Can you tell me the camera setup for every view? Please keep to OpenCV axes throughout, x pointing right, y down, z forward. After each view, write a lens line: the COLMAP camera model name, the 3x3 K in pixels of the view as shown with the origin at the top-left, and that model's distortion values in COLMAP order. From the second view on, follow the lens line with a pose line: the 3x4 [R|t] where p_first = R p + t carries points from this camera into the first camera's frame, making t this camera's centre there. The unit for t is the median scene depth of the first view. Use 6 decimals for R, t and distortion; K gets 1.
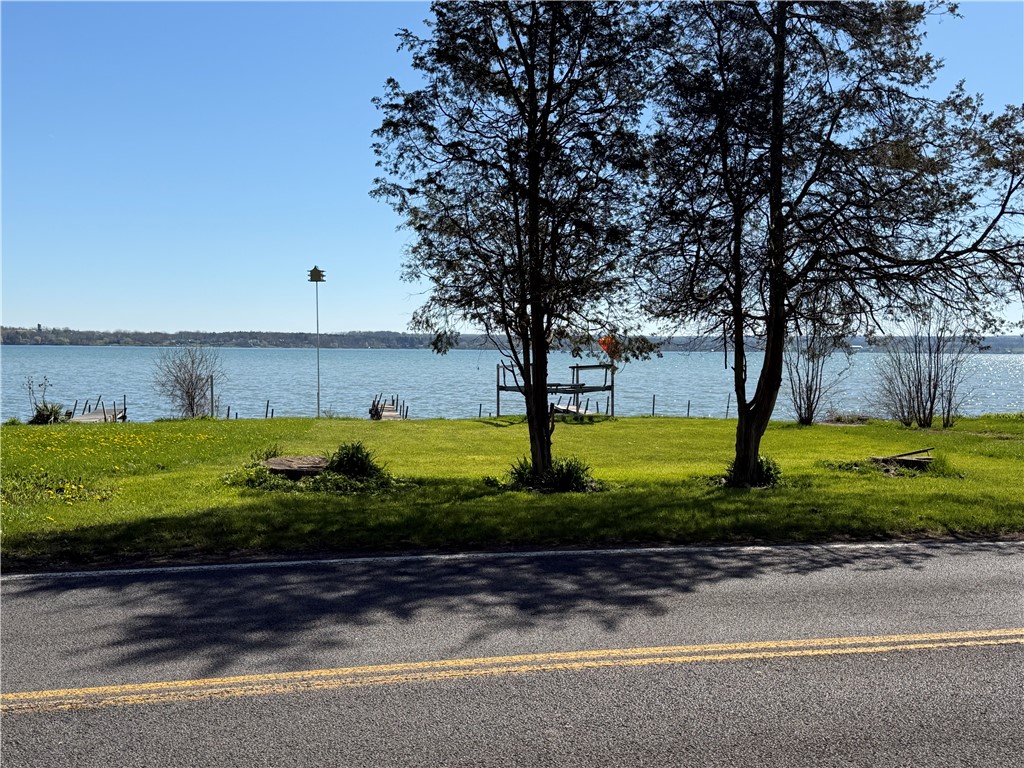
lens RADIAL K [[1149.9, 0, 512.0], [0, 1149.9, 384.0], [0, 0, 1]] dist [0.211140, -0.436109]
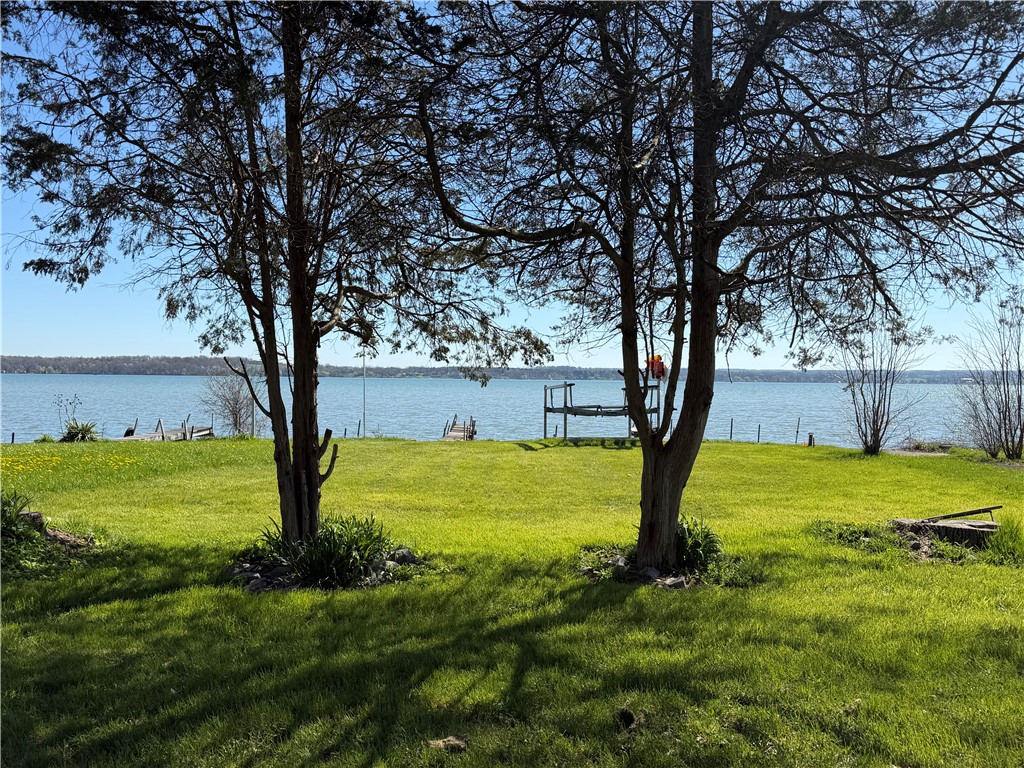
lens RADIAL K [[917.0, 0, 512.0], [0, 917.0, 384.0], [0, 0, 1]] dist [0.001990, -0.002638]
pose [[0.984085, 0.001862, -0.177687, 0.115366], [-0.006594, 0.999639, -0.026045, 0.002491], [0.177574, 0.026802, 0.983742, 0.287356]]
